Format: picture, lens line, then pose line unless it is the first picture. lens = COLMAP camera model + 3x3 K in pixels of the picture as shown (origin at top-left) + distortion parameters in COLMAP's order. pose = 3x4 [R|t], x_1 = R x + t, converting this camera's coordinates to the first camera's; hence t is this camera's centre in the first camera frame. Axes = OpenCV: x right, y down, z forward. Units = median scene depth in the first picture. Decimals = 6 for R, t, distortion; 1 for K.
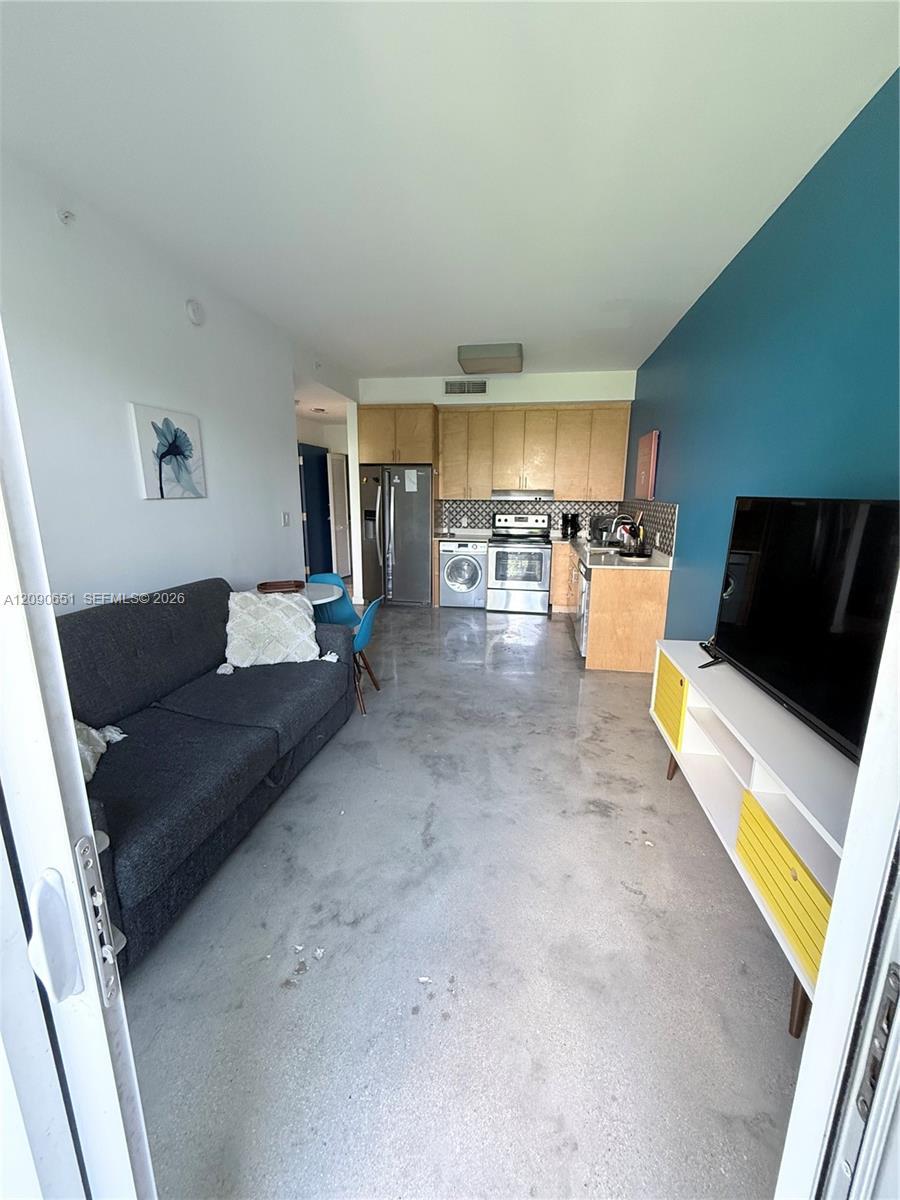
lens RADIAL K [[479.8, 0, 450.3], [0, 479.8, 596.6], [0, 0, 1]] dist [-0.000135, 0.000057]
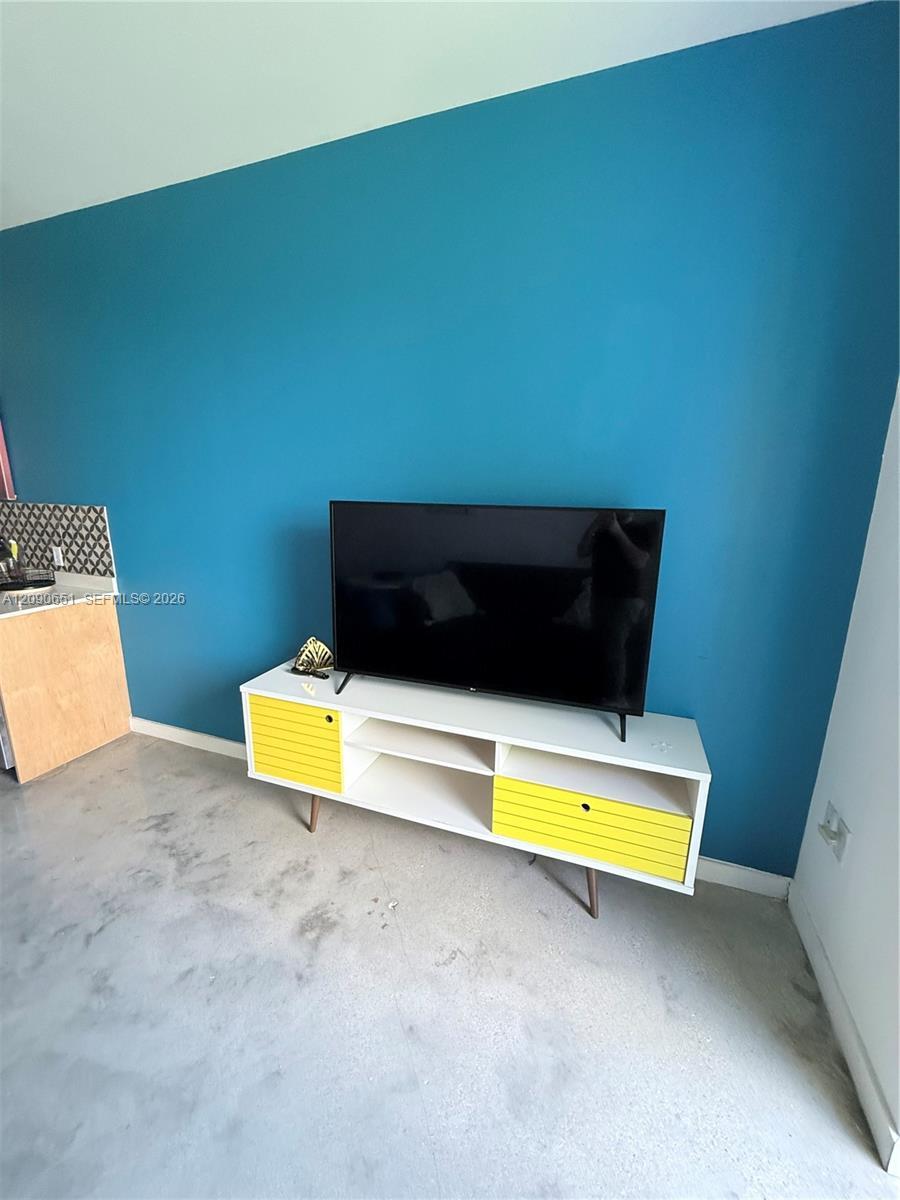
lens RADIAL K [[479.8, 0, 450.3], [0, 479.8, 596.6], [0, 0, 1]] dist [-0.000135, 0.000057]
pose [[0.191834, -0.221225, 0.956169, -0.194933], [0.196813, 0.963144, 0.183352, -0.114814], [-0.961491, 0.153013, 0.228304, 0.445097]]
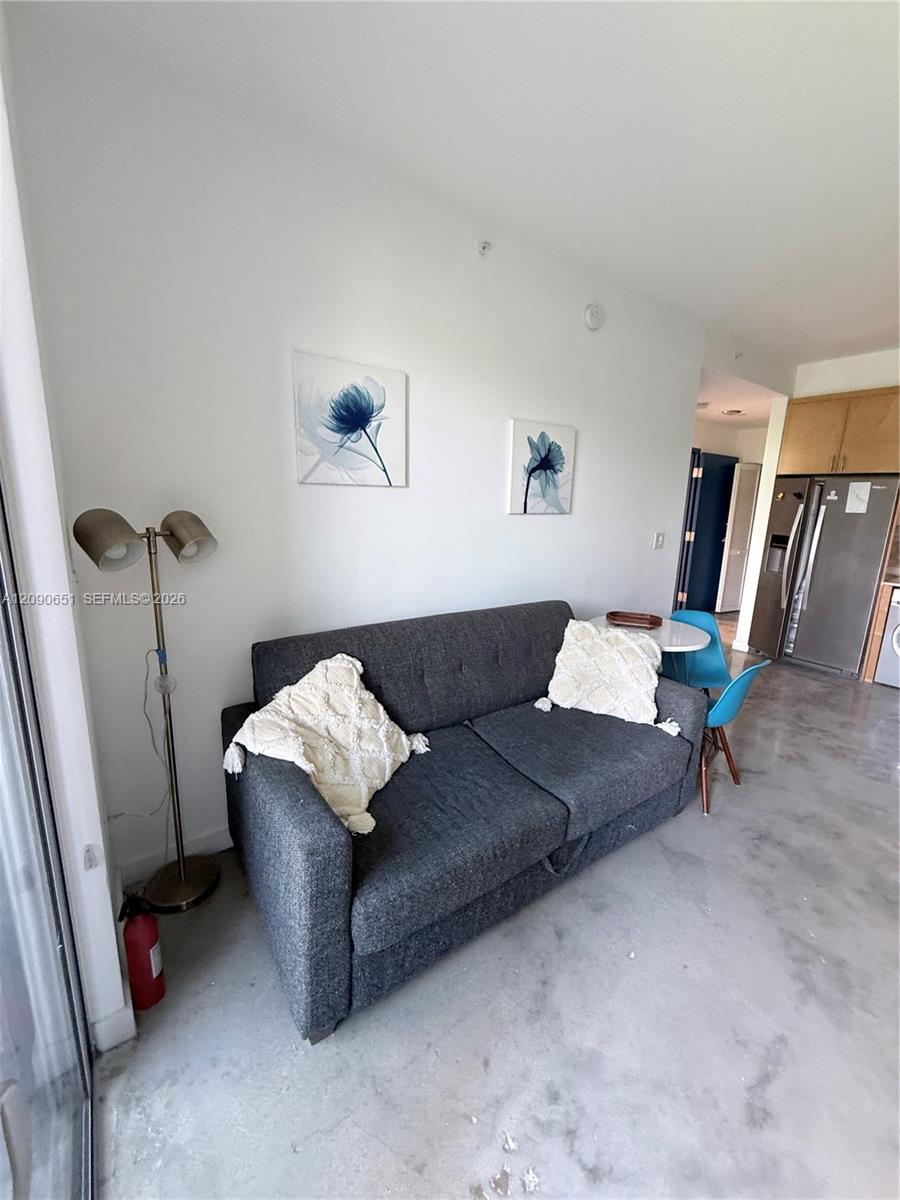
lens RADIAL K [[479.8, 0, 450.3], [0, 479.8, 596.6], [0, 0, 1]] dist [-0.000135, 0.000057]
pose [[0.712378, 0.155031, -0.684458, -0.007135], [-0.172909, 0.984002, 0.042915, -0.051856], [0.680161, 0.087777, 0.727788, 0.190088]]
